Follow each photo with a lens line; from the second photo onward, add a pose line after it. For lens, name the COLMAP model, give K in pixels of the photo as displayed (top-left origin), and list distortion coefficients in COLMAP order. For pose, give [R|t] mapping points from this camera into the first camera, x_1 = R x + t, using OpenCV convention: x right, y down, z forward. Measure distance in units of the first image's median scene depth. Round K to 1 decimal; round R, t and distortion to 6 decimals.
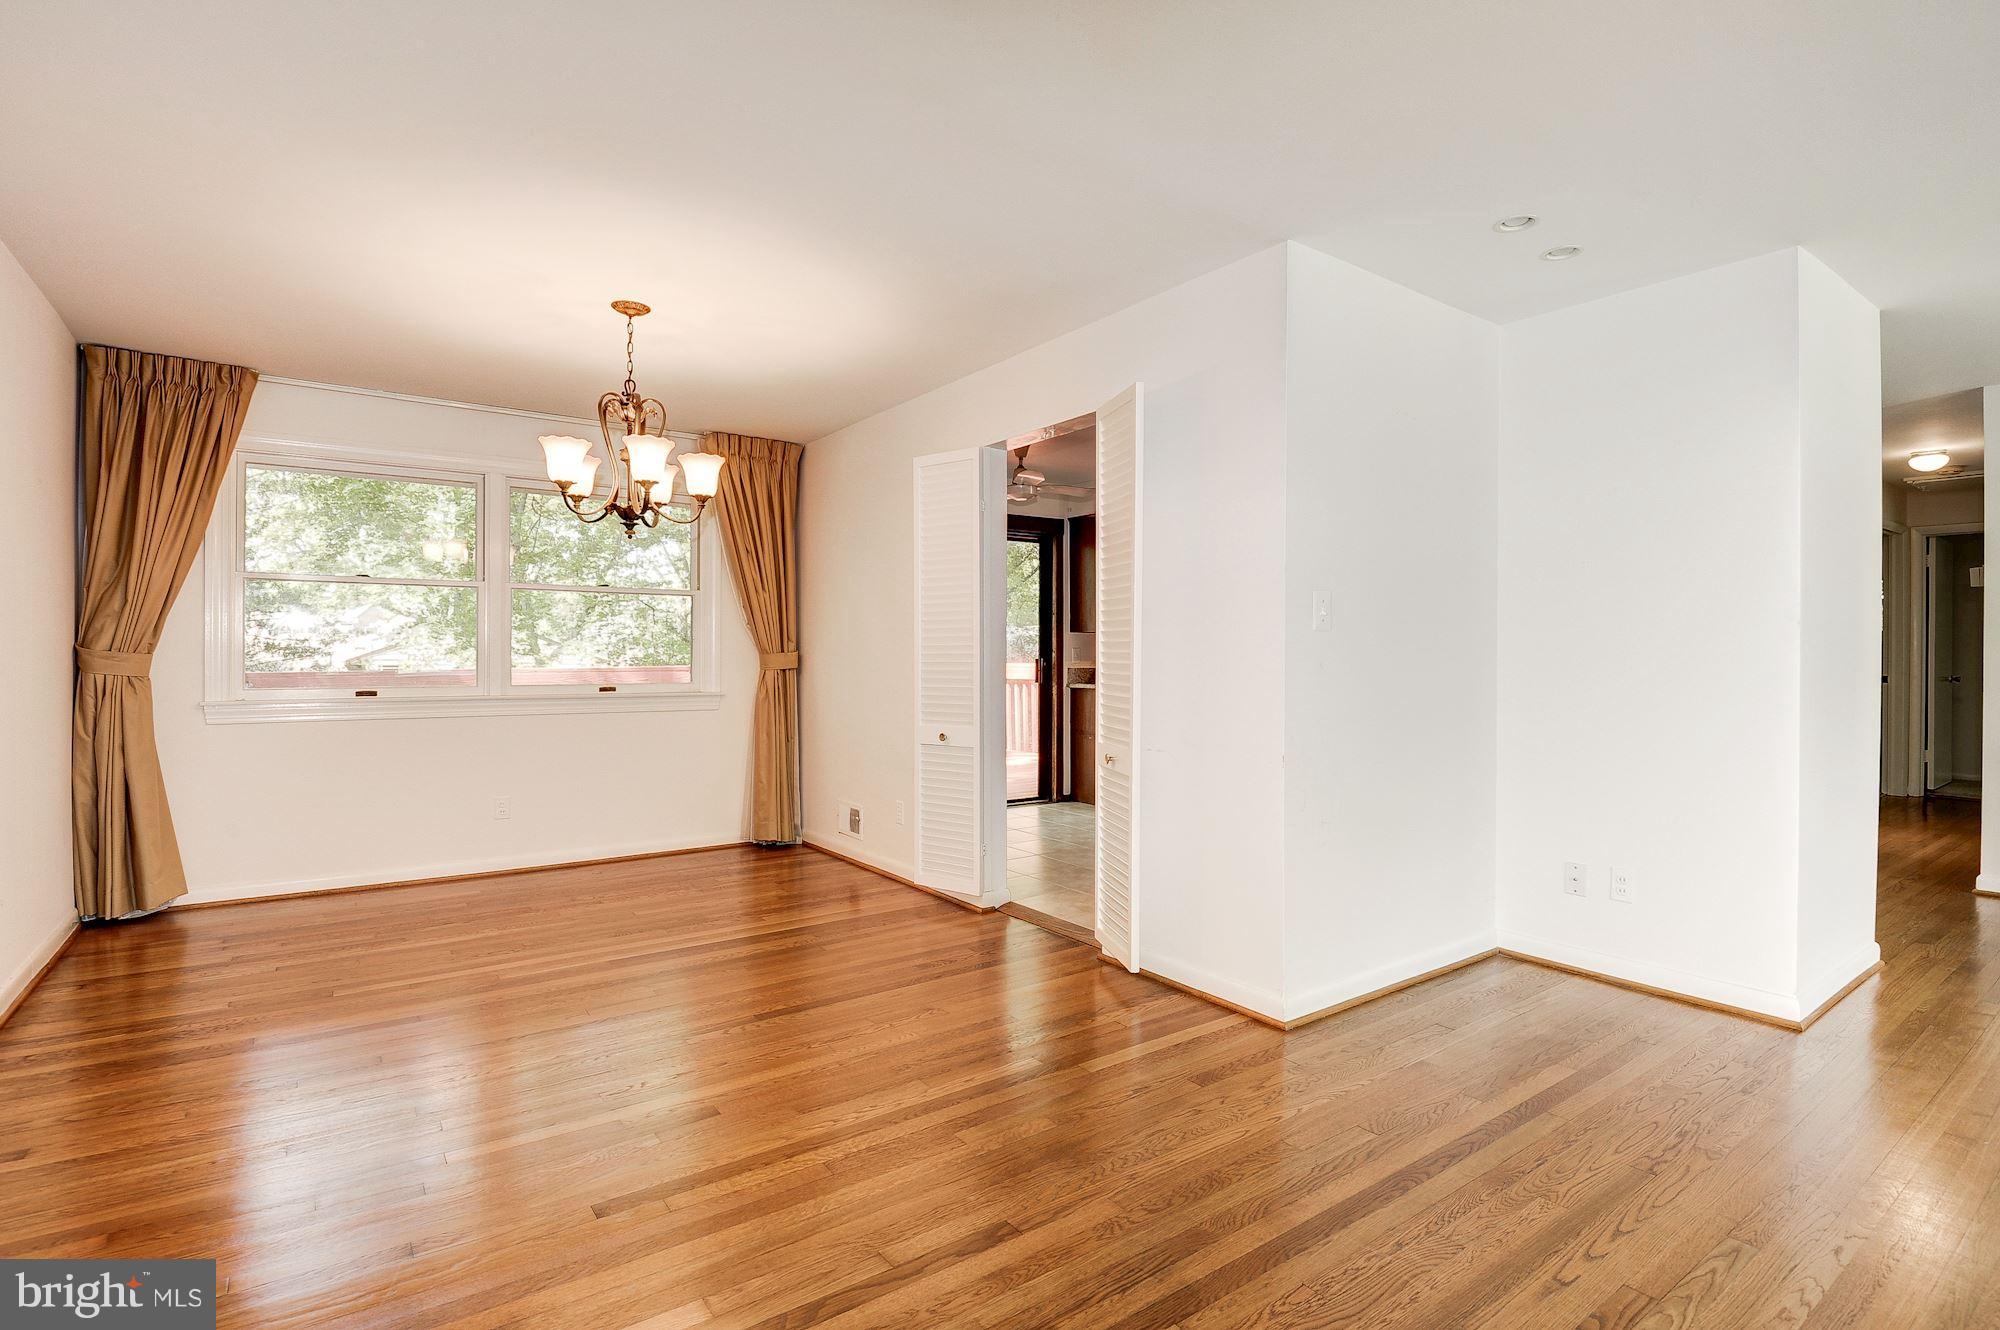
lens RADIAL K [[953.0, 0, 1045.9], [0, 953.0, 660.0], [0, 0, 1]] dist [-0.000344, -0.013392]
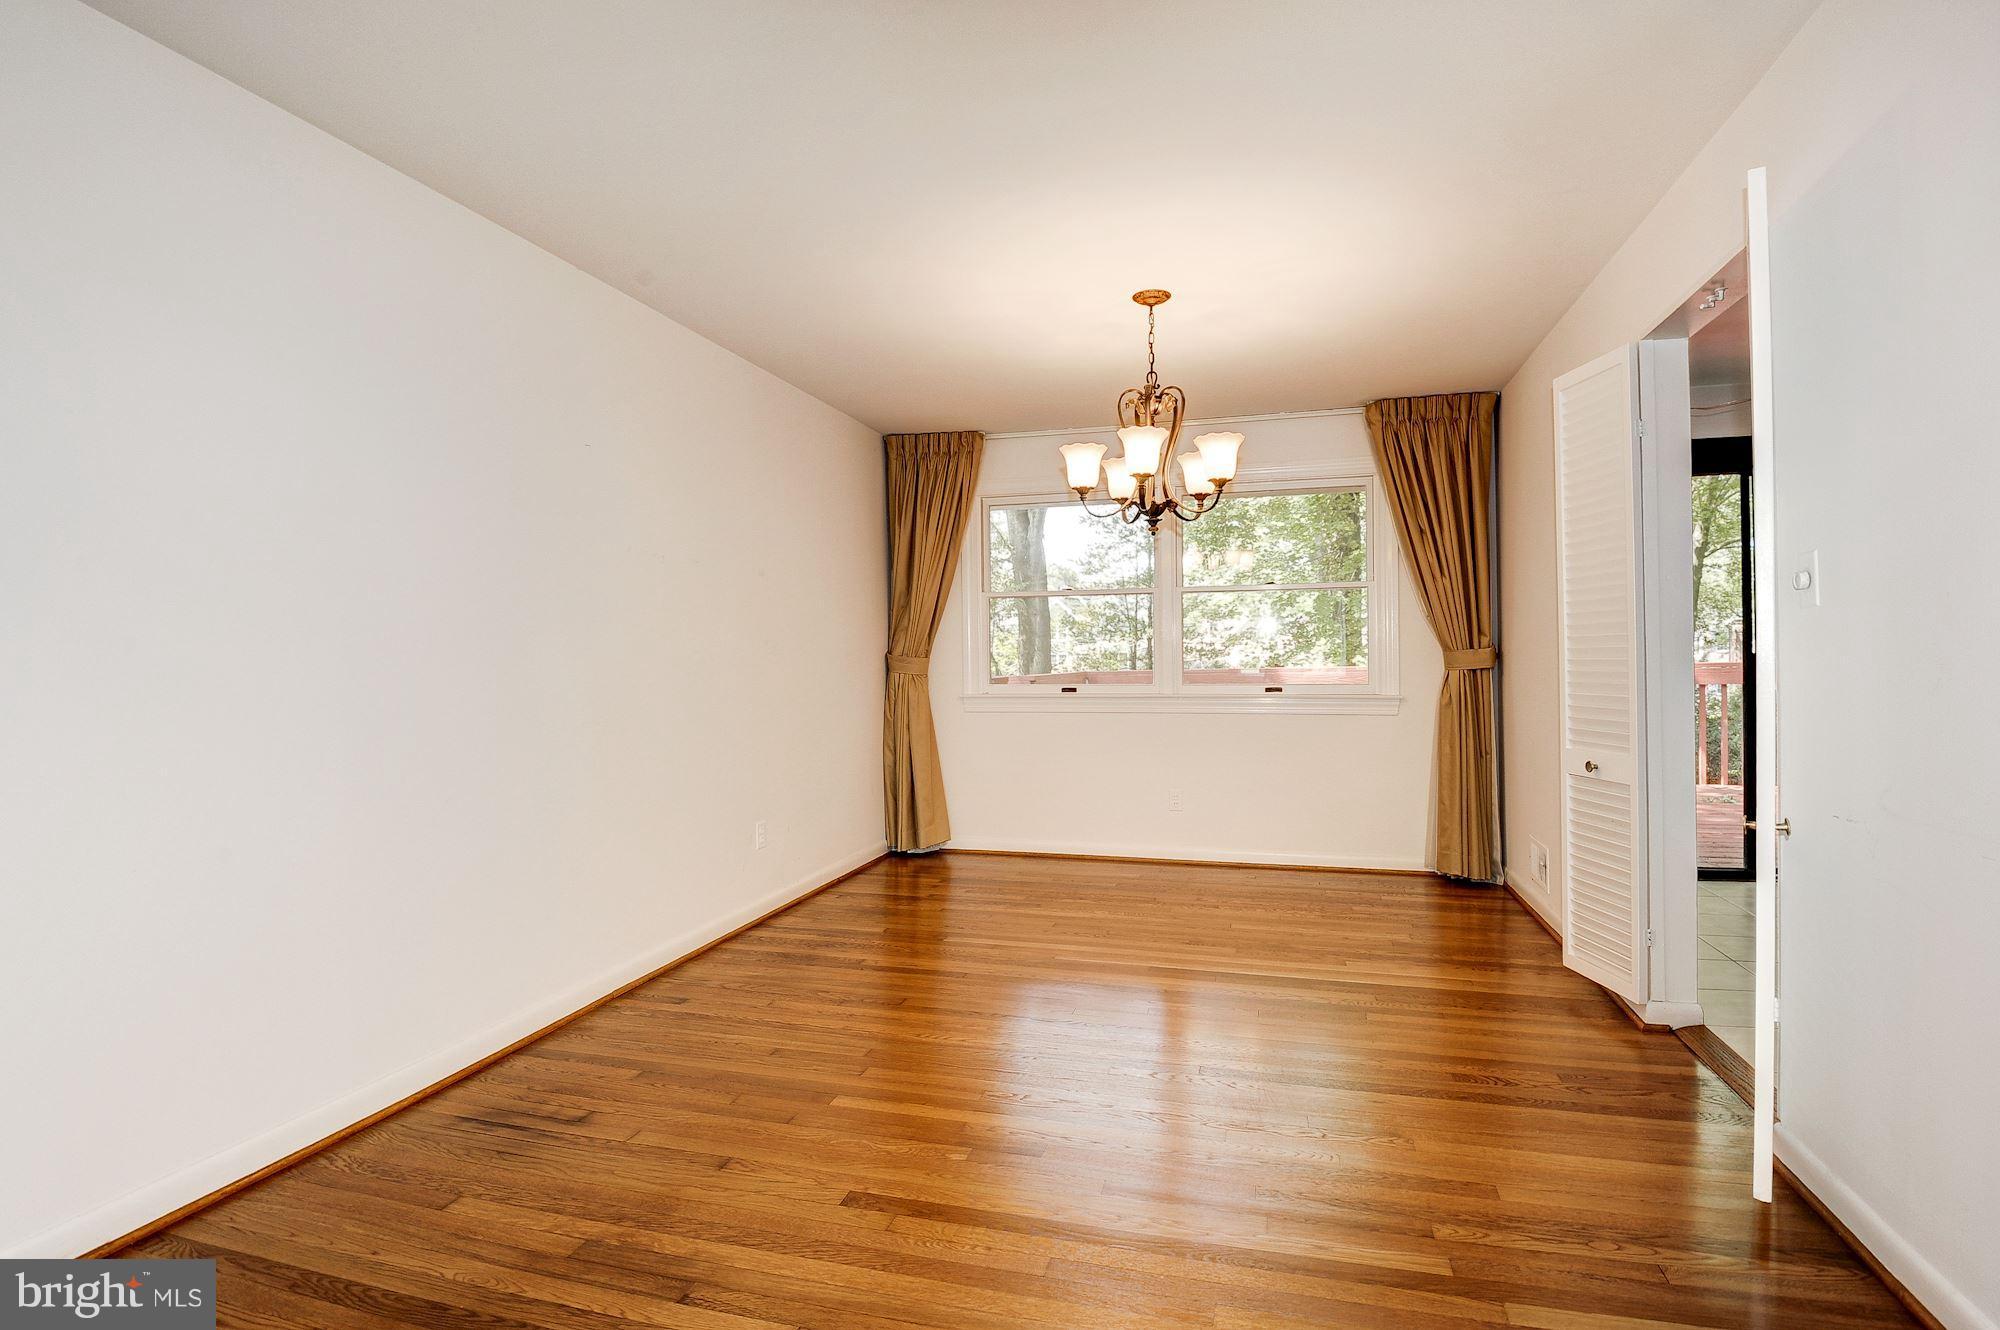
lens RADIAL K [[993.9, 0, 1005.6], [0, 993.9, 652.4], [0, 0, 1]] dist [0.023044, -0.023030]
pose [[0.612095, -0.011272, -0.790704, 0.214026], [0.006096, 0.999936, -0.009535, 0.000987], [0.790761, 0.001016, 0.612125, 0.203402]]
